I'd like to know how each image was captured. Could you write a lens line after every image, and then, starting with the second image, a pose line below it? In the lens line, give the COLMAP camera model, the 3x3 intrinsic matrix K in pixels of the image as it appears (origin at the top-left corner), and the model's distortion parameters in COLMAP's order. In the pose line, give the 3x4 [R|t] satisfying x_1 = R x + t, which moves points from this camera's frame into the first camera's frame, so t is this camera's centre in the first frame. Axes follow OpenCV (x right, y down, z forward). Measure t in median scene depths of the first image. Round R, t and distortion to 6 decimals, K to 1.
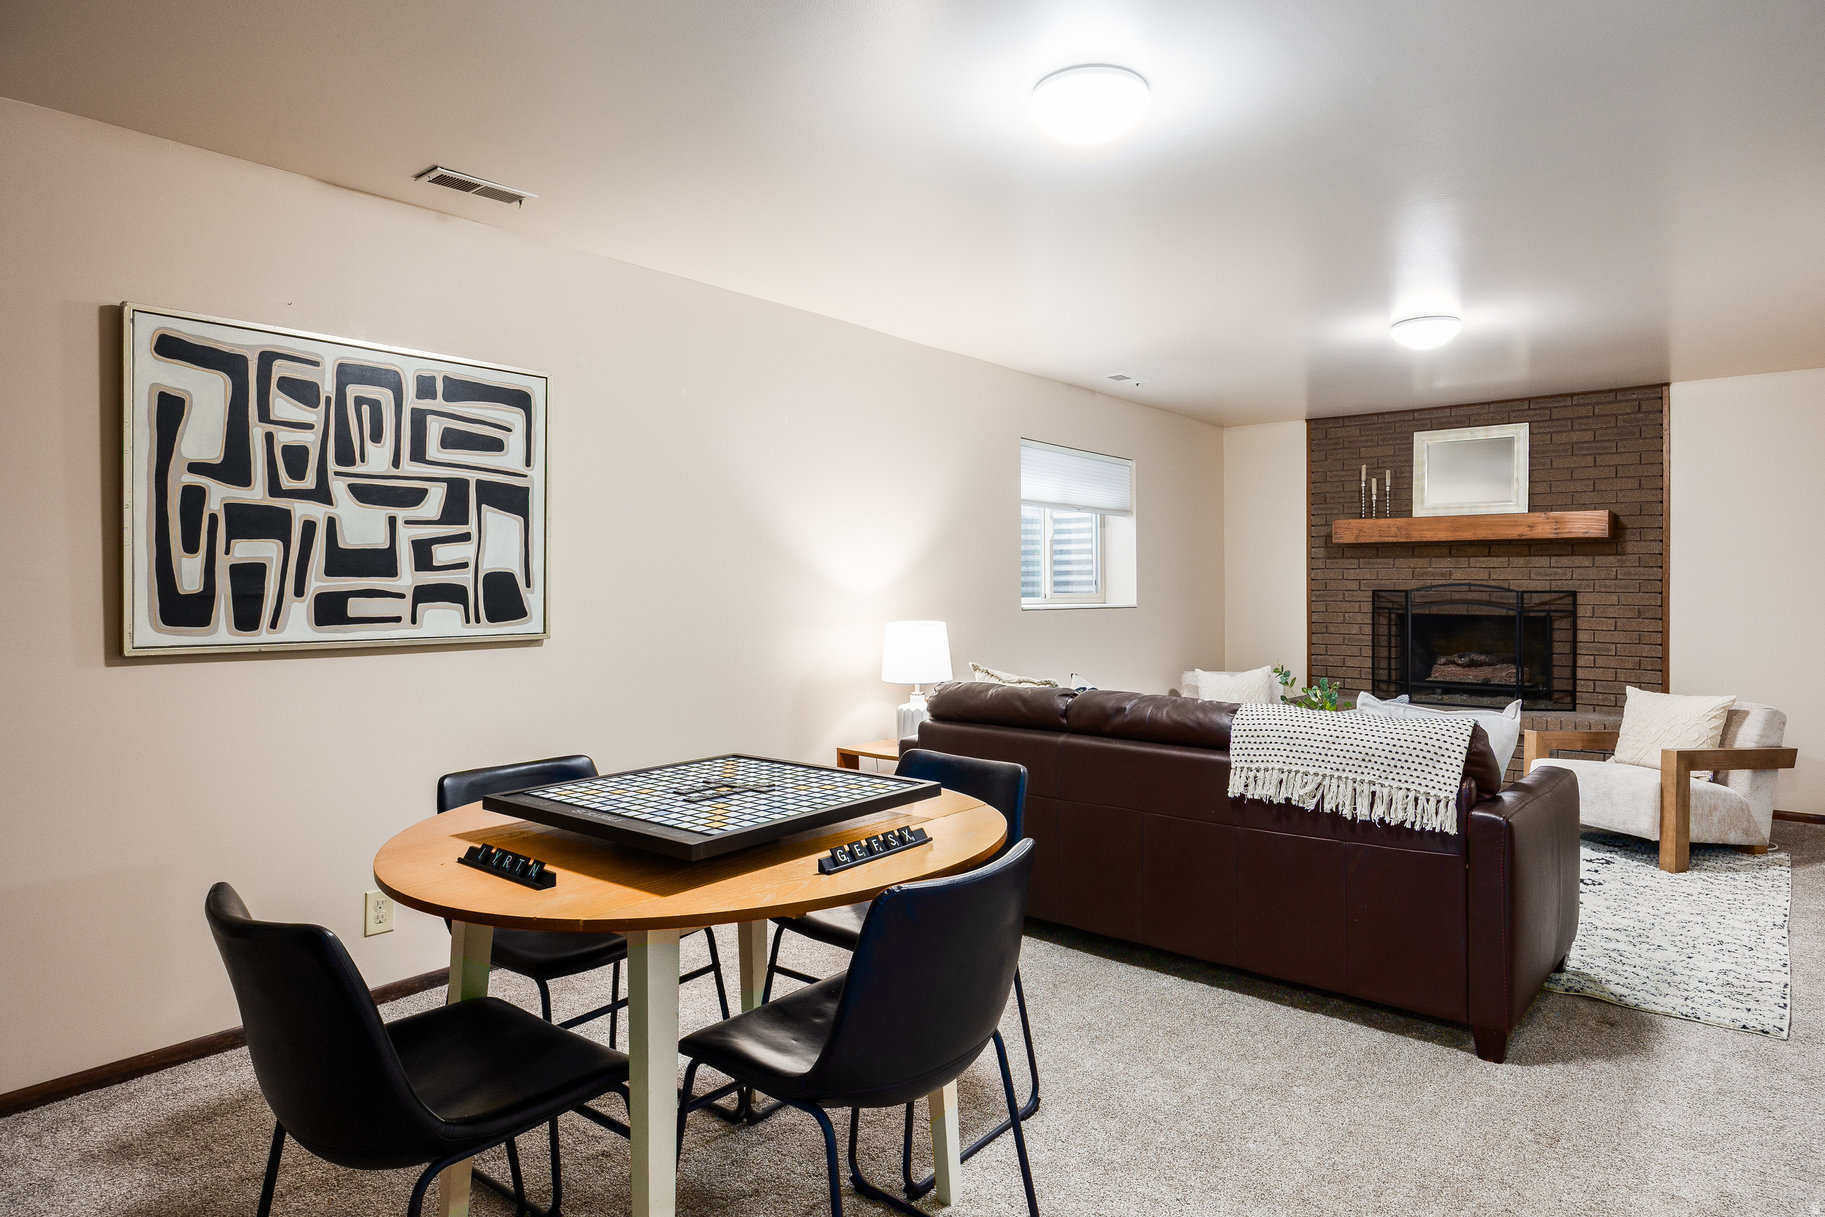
lens RADIAL K [[1023.2, 0, 969.1], [0, 1023.2, 576.6], [0, 0, 1]] dist [0.007664, -0.000505]
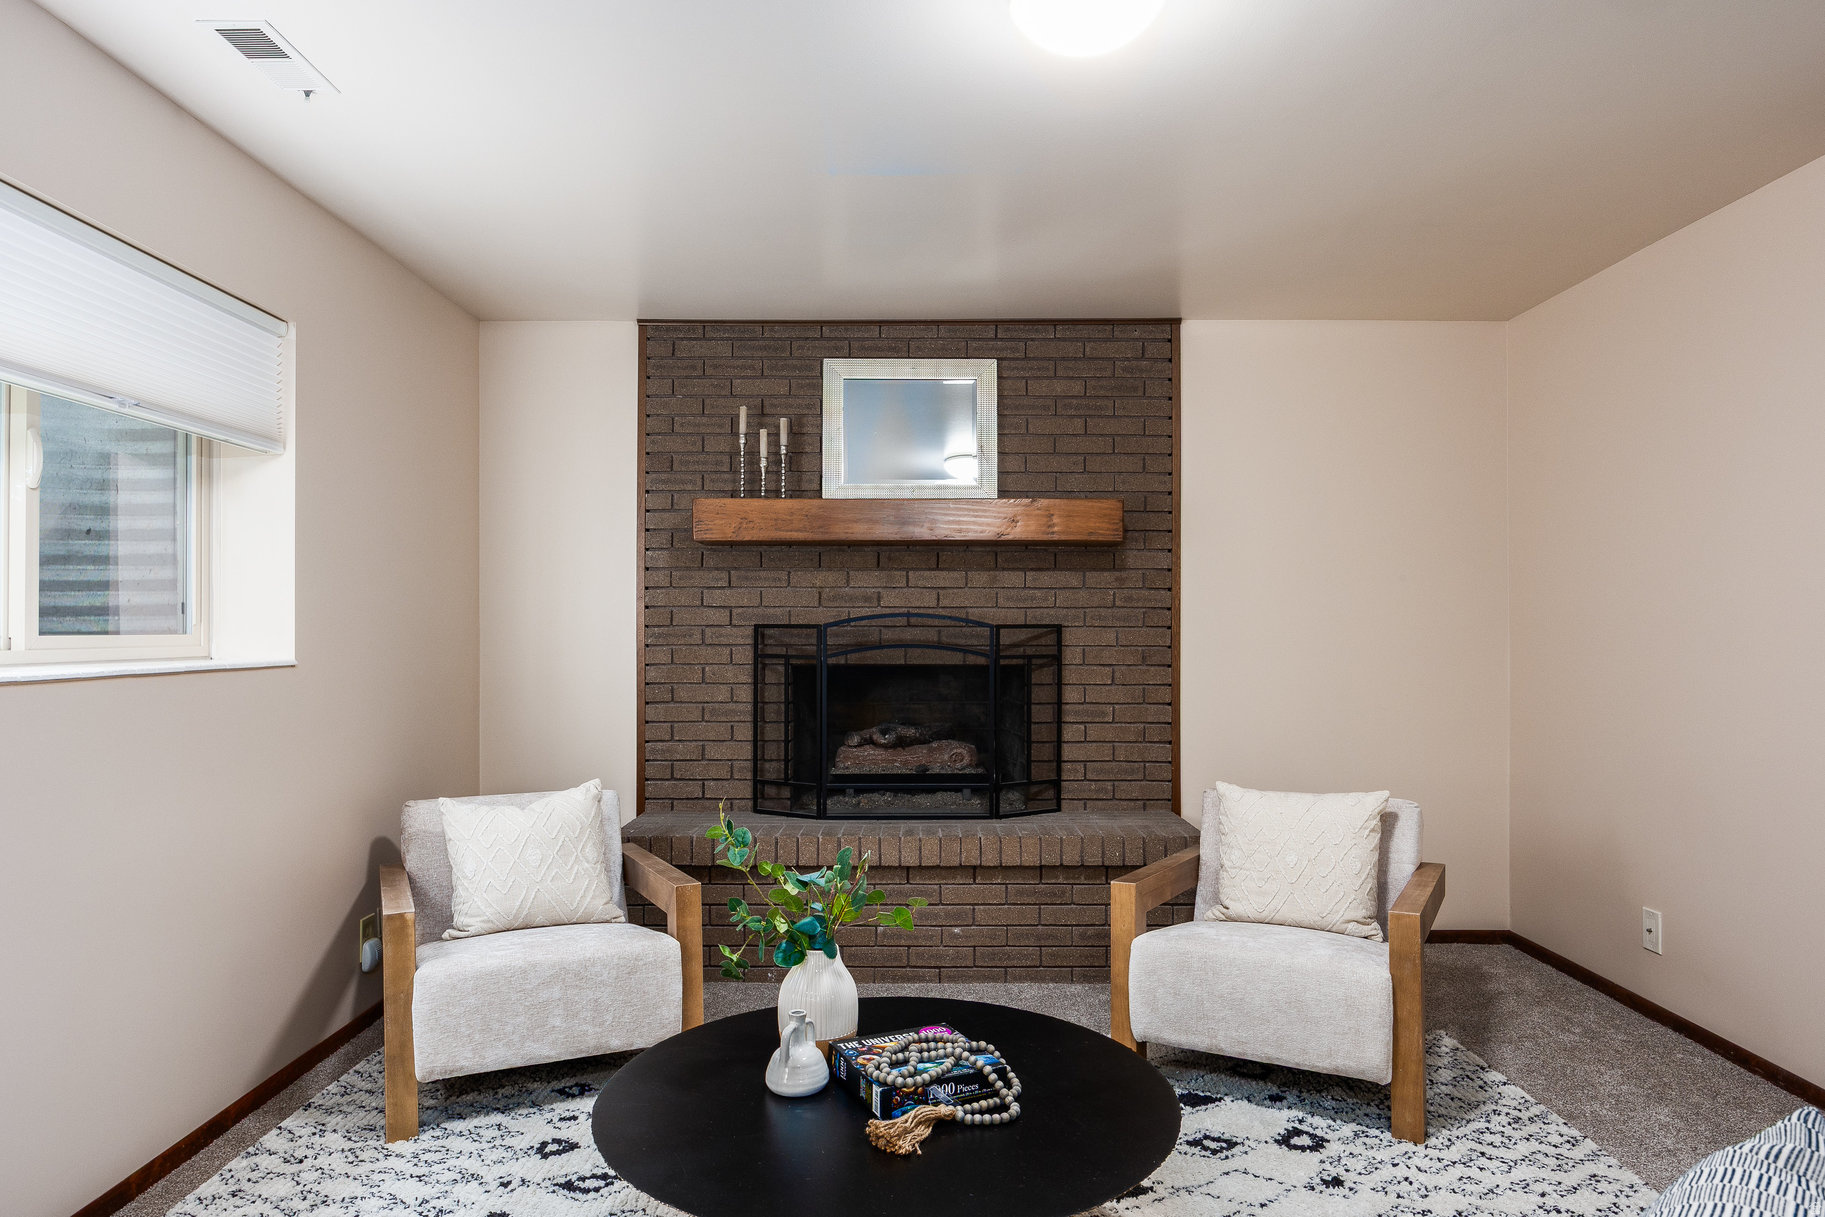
lens RADIAL K [[1129.9, 0, 921.6], [0, 1129.9, 607.4], [0, 0, 1]] dist [-0.000331, 0.000772]
pose [[0.777871, 0.007091, 0.628384, 0.074945], [-0.003702, 0.999971, -0.006702, 0.007980], [-0.628414, 0.002887, 0.777874, 0.499827]]
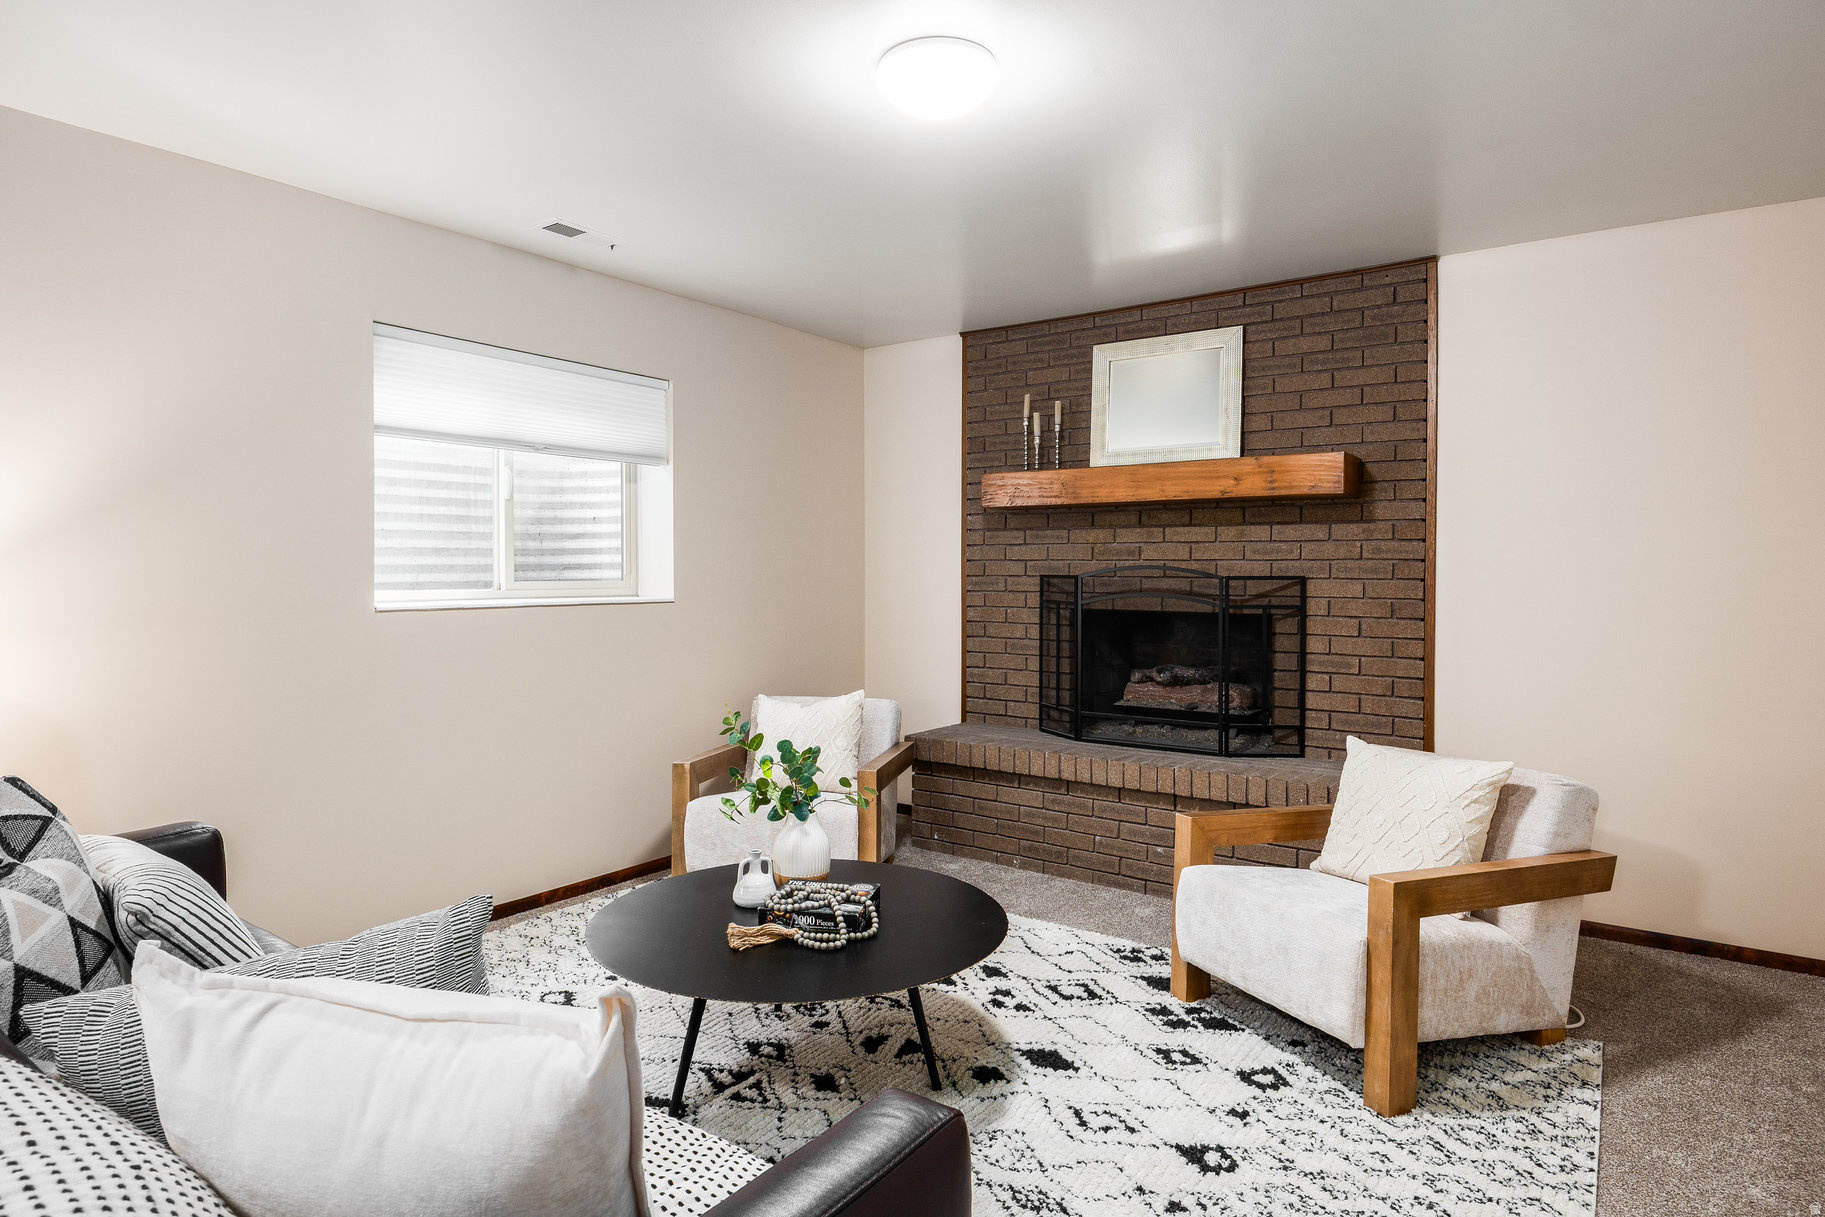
lens RADIAL K [[1023.2, 0, 895.0], [0, 1023.2, 569.6], [0, 0, 1]] dist [0.007664, -0.000505]
pose [[0.998627, -0.001774, 0.052363, 0.290880], [0.001238, 0.999947, 0.010258, 0.002286], [-0.052378, -0.010179, 0.998575, 0.350506]]
